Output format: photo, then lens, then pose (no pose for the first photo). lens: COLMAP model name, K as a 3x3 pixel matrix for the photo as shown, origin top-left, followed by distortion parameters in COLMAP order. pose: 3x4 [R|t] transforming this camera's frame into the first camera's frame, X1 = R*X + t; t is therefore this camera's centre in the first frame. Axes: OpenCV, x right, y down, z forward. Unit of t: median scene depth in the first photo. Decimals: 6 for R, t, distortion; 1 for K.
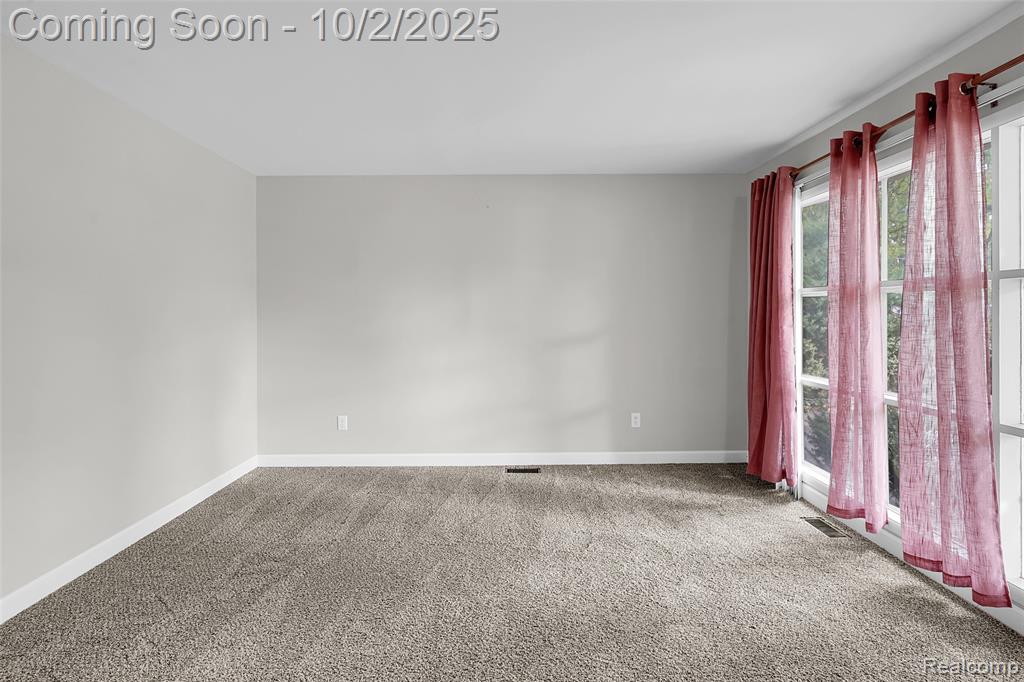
lens RADIAL K [[509.0, 0, 497.6], [0, 509.0, 311.9], [0, 0, 1]] dist [-0.004646, 0.001764]
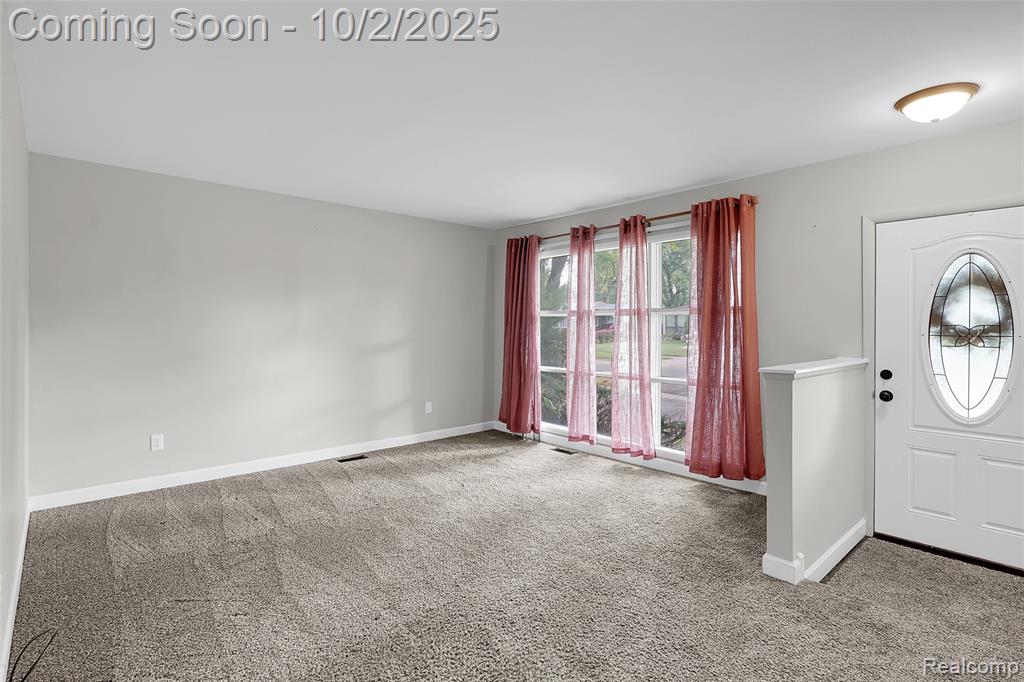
lens RADIAL K [[509.0, 0, 508.6], [0, 509.0, 331.6], [0, 0, 1]] dist [-0.004646, 0.001764]
pose [[0.743347, 0.001452, 0.668905, -0.585929], [-0.012269, 0.999859, 0.011463, -0.000836], [-0.668794, -0.016728, 0.743260, -0.139416]]
